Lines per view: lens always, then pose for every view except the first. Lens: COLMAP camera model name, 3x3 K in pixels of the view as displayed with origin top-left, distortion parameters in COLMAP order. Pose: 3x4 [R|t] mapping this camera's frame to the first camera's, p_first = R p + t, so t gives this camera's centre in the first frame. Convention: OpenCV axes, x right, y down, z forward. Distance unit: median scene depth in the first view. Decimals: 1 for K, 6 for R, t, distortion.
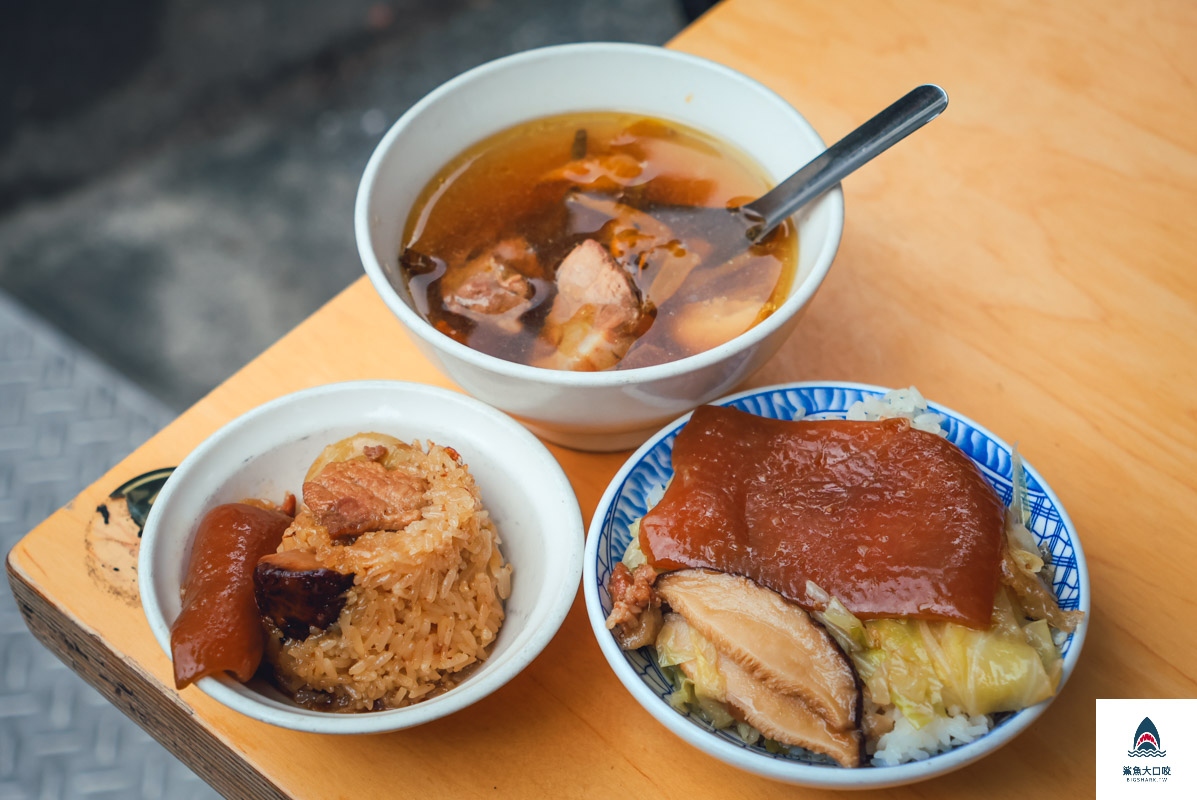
lens RADIAL K [[2319.0, 0, 598.5], [0, 2319.0, 400.0], [0, 0, 1]] dist [0.035068, 0.245138]
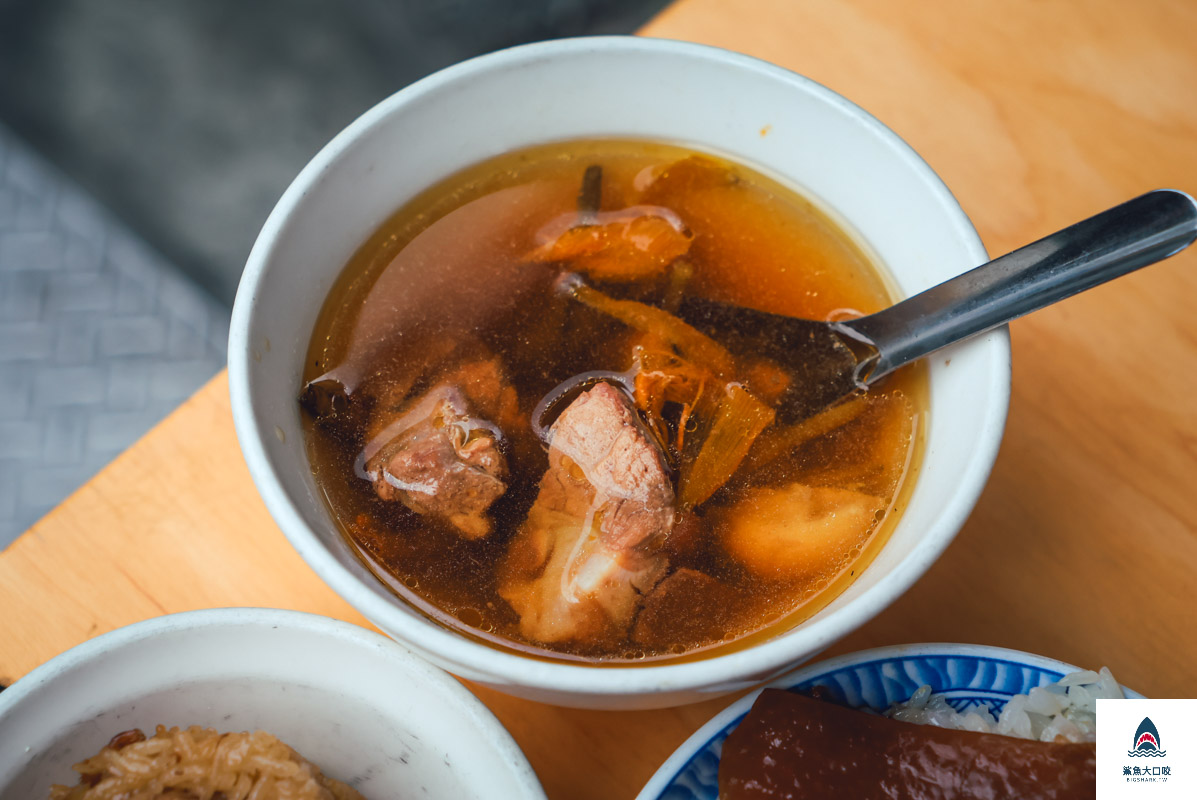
lens RADIAL K [[2319.0, 0, 598.5], [0, 2319.0, 400.0], [0, 0, 1]] dist [0.035068, 0.245138]
pose [[0.998687, 0.043773, 0.026621, -0.023330], [-0.047931, 0.981800, 0.183768, -0.197896], [-0.018092, -0.184803, 0.982609, 0.417231]]
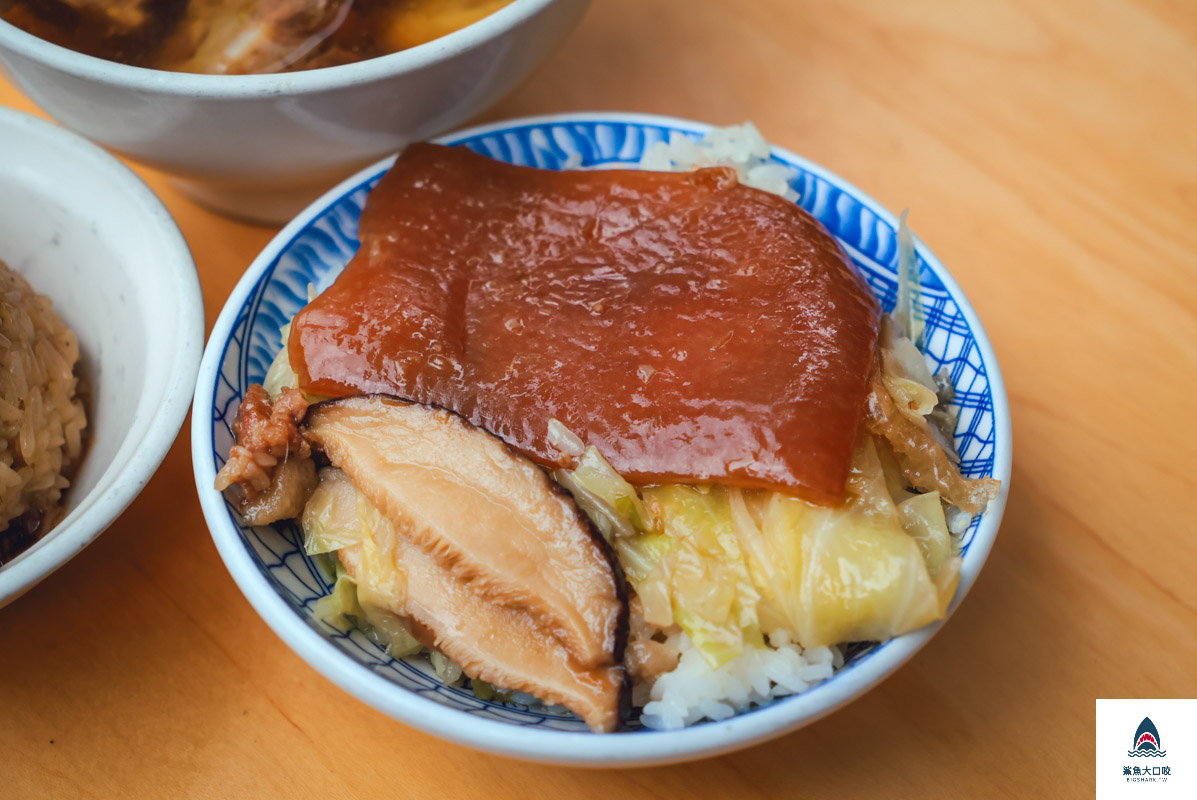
lens RADIAL K [[2319.0, 0, 598.5], [0, 2319.0, 400.0], [0, 0, 1]] dist [0.035068, 0.245138]
pose [[0.999517, 0.024648, 0.018915, 0.088912], [-0.025615, 0.998281, 0.052707, 0.039489], [-0.017583, -0.053166, 0.998431, 0.384065]]
